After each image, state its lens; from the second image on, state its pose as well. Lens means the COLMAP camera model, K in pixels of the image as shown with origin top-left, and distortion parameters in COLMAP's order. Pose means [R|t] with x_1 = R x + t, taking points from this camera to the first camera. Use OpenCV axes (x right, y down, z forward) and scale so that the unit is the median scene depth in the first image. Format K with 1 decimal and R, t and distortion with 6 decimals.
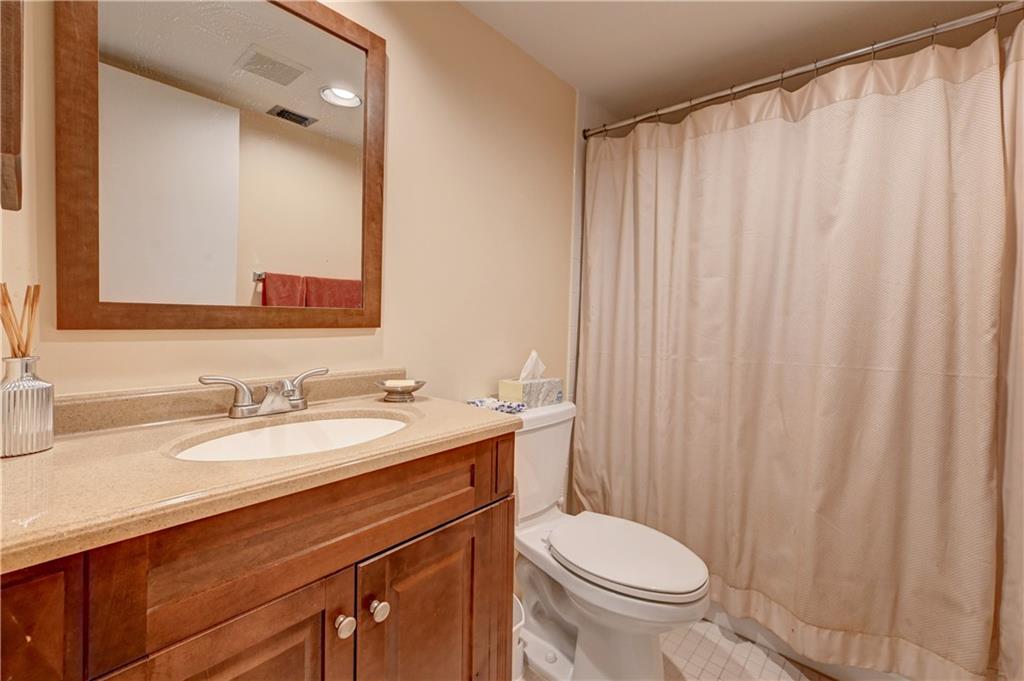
lens RADIAL K [[414.0, 0, 515.4], [0, 414.0, 329.9], [0, 0, 1]] dist [-0.001624, -0.000122]
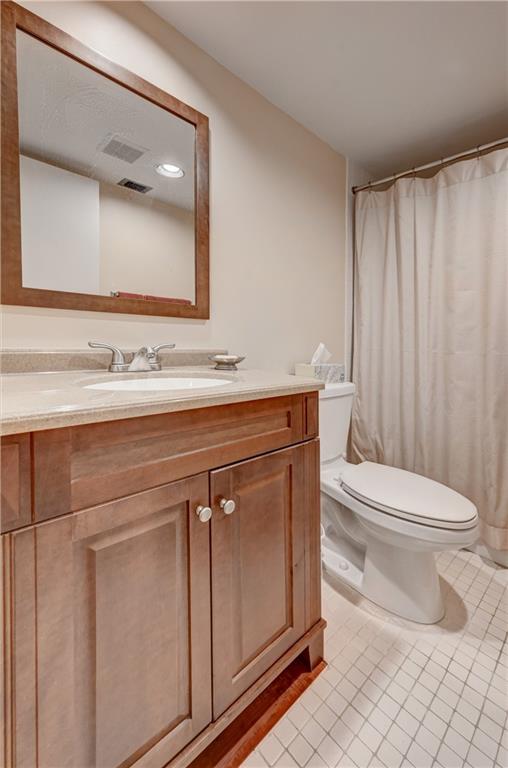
lens RADIAL K [[310.5, 0, 265.2], [0, 310.5, 344.5], [0, 0, 1]] dist [-0.001624, -0.000122]
pose [[0.995128, 0.027489, -0.094685, -0.076760], [-0.026200, 0.999547, 0.014826, 0.088048], [0.095050, -0.012273, 0.995397, 0.023846]]
